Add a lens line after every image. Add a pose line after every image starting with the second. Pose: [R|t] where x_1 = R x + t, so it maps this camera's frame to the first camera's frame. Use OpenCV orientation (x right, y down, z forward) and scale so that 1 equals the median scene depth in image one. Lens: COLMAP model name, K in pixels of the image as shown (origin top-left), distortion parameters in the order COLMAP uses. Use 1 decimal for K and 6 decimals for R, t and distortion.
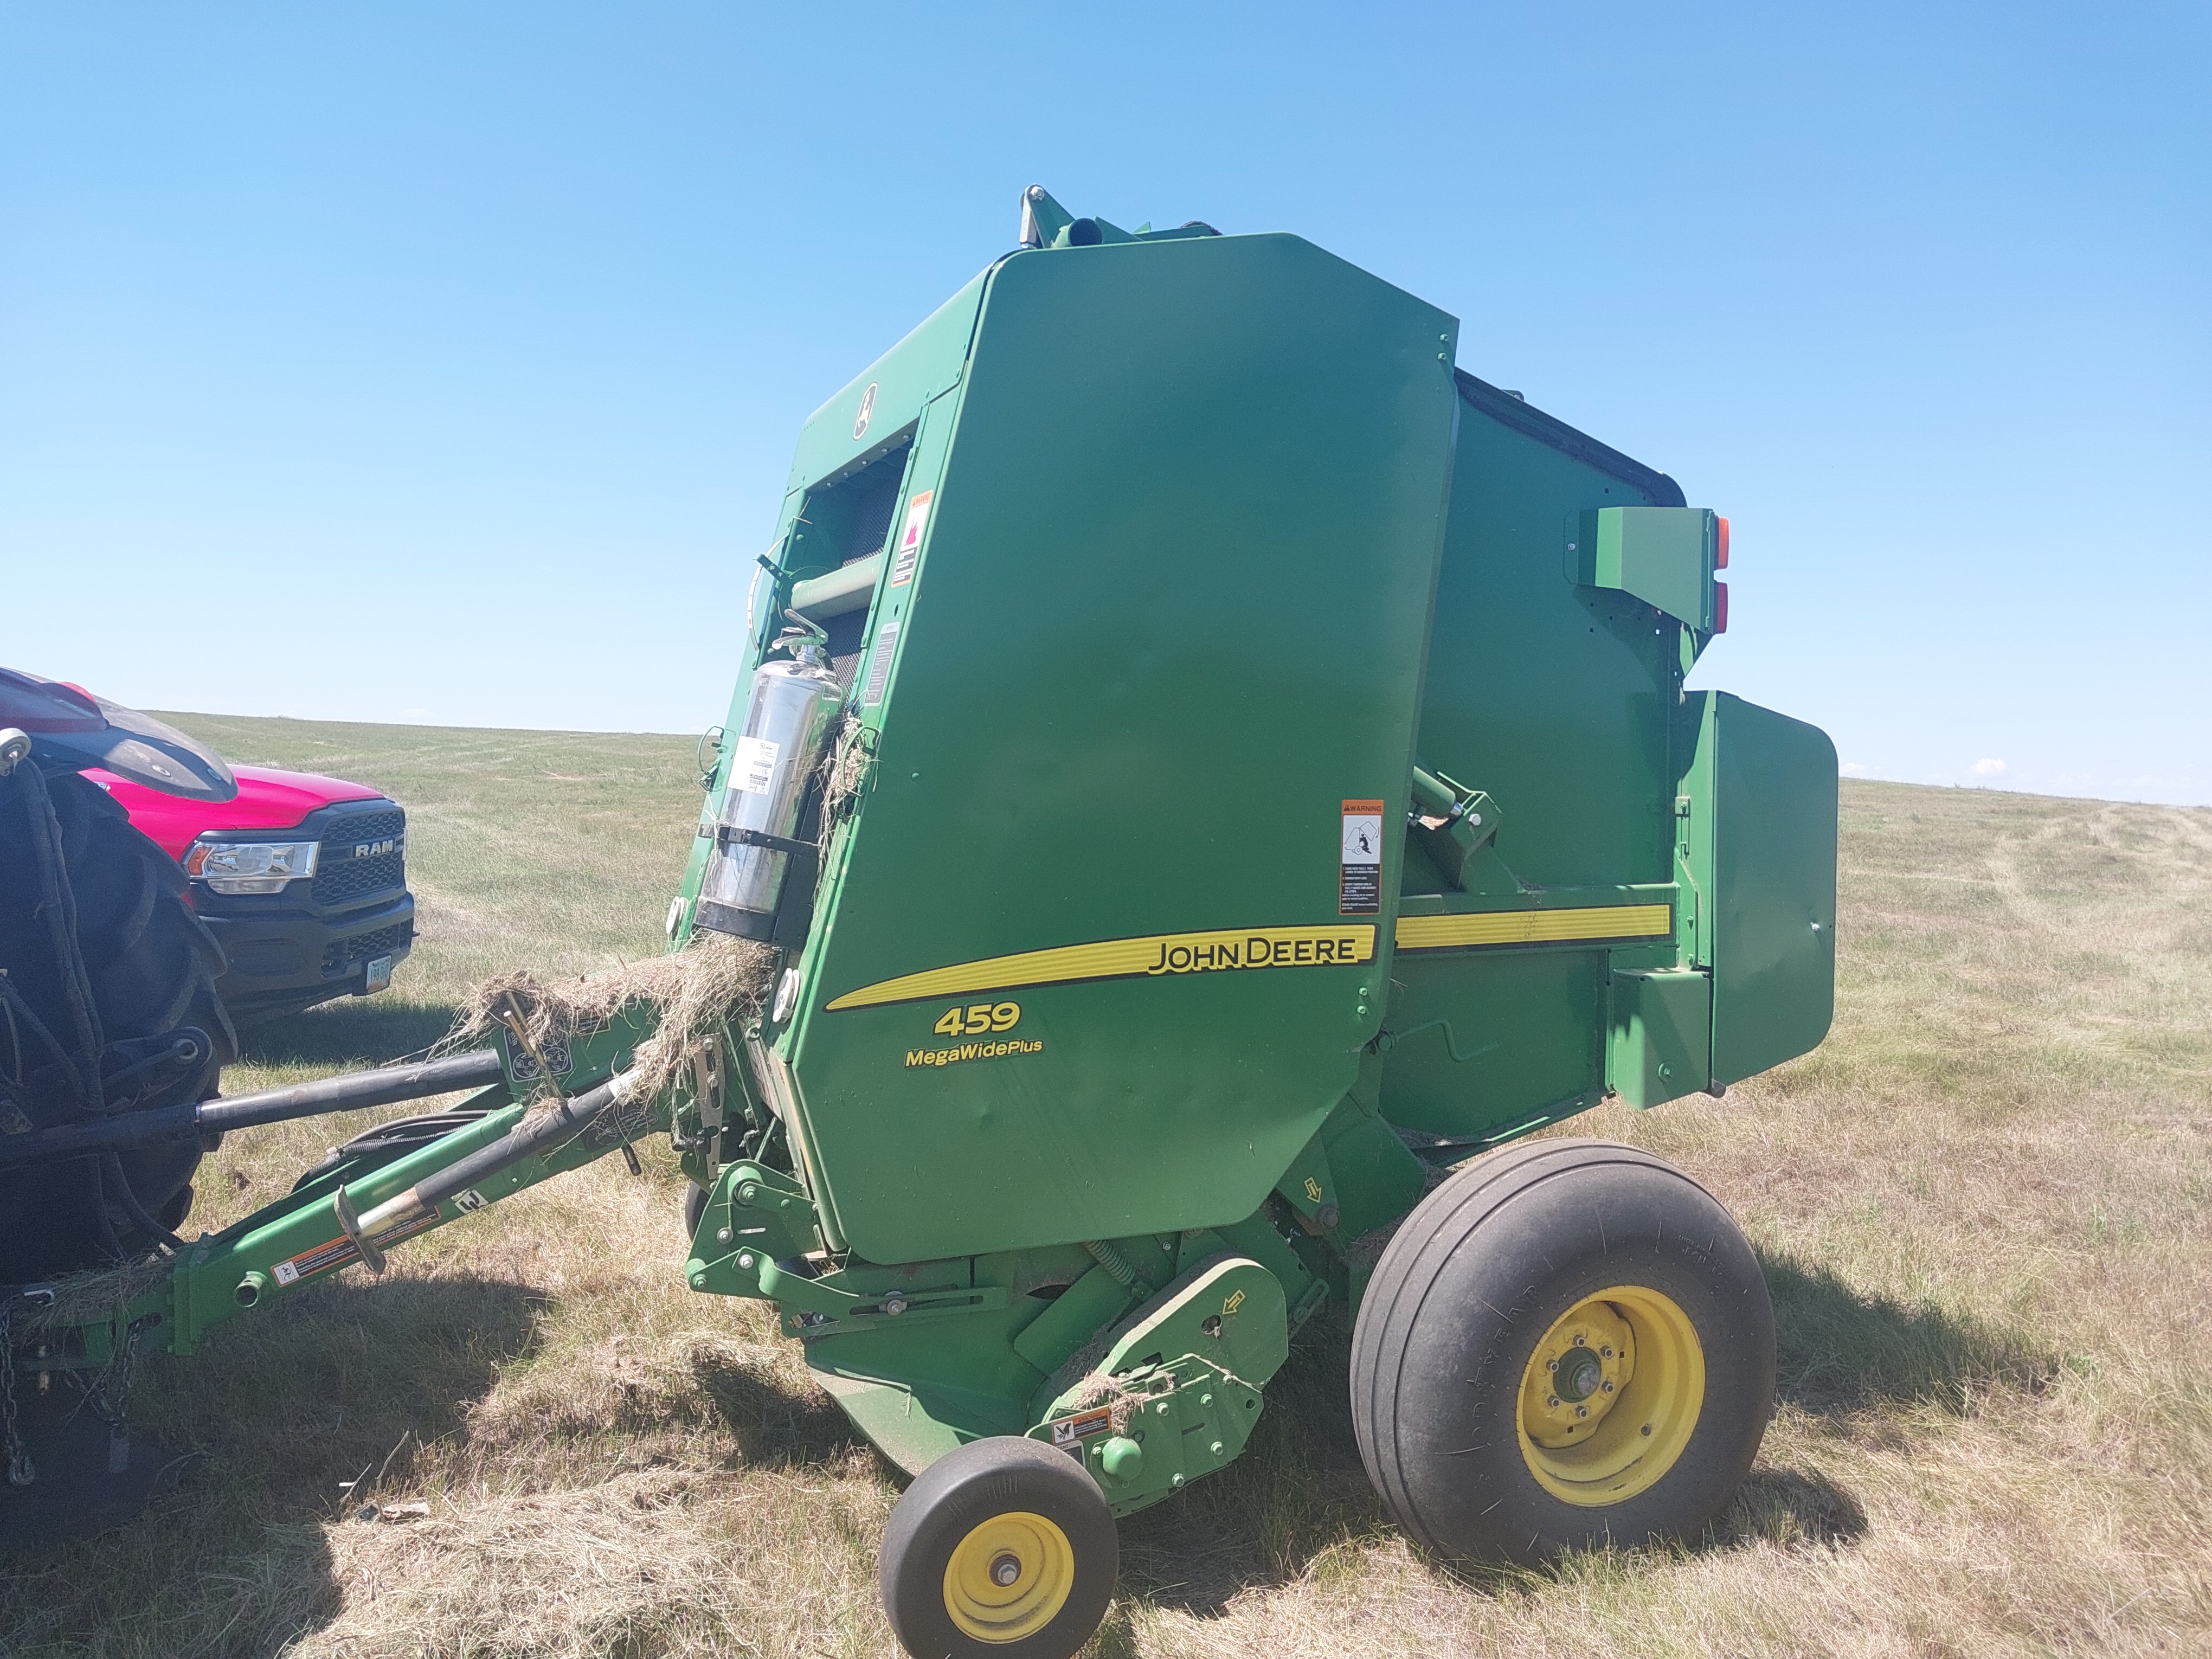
lens RADIAL K [[1761.9, 0, 1117.8], [0, 1761.9, 839.6], [0, 0, 1]] dist [-0.024534, 0.022682]
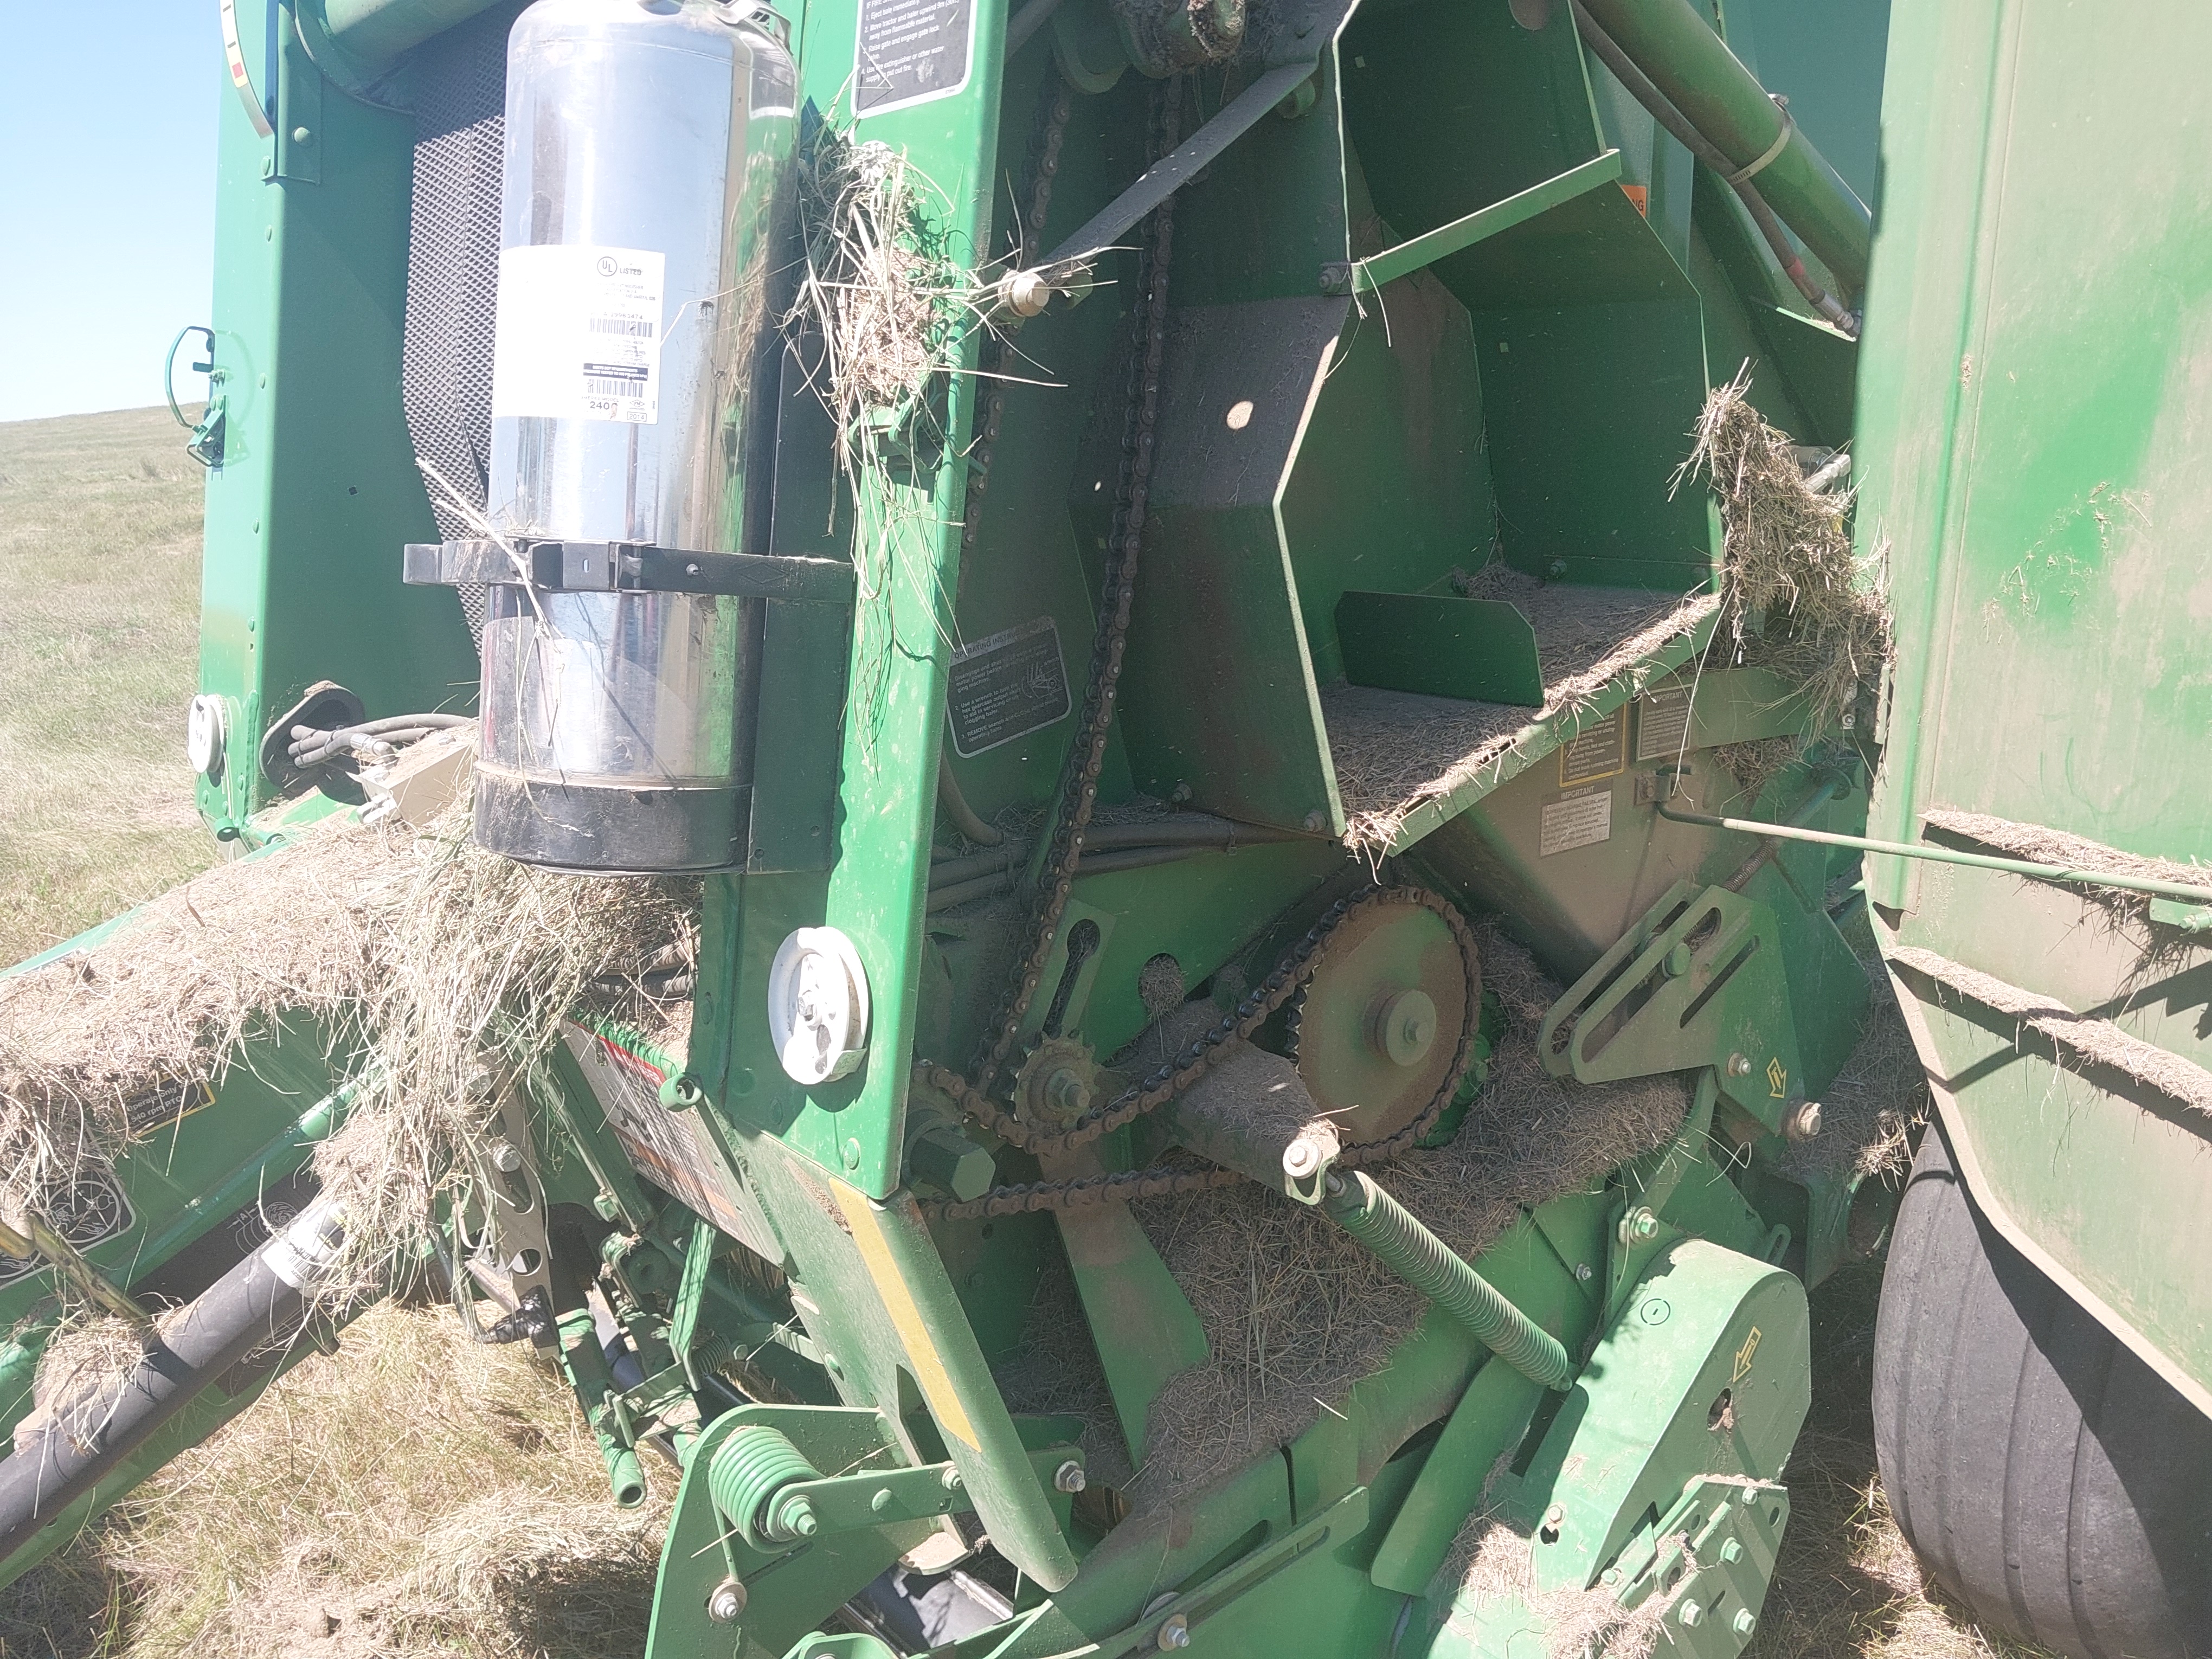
lens RADIAL K [[1761.9, 0, 1107.2], [0, 1761.9, 824.1], [0, 0, 1]] dist [-0.024534, 0.022682]
pose [[0.941763, -0.194300, 0.274463, -0.194490], [0.131654, 0.964066, 0.230746, -0.016110], [-0.309434, -0.181174, 0.933502, 0.578112]]
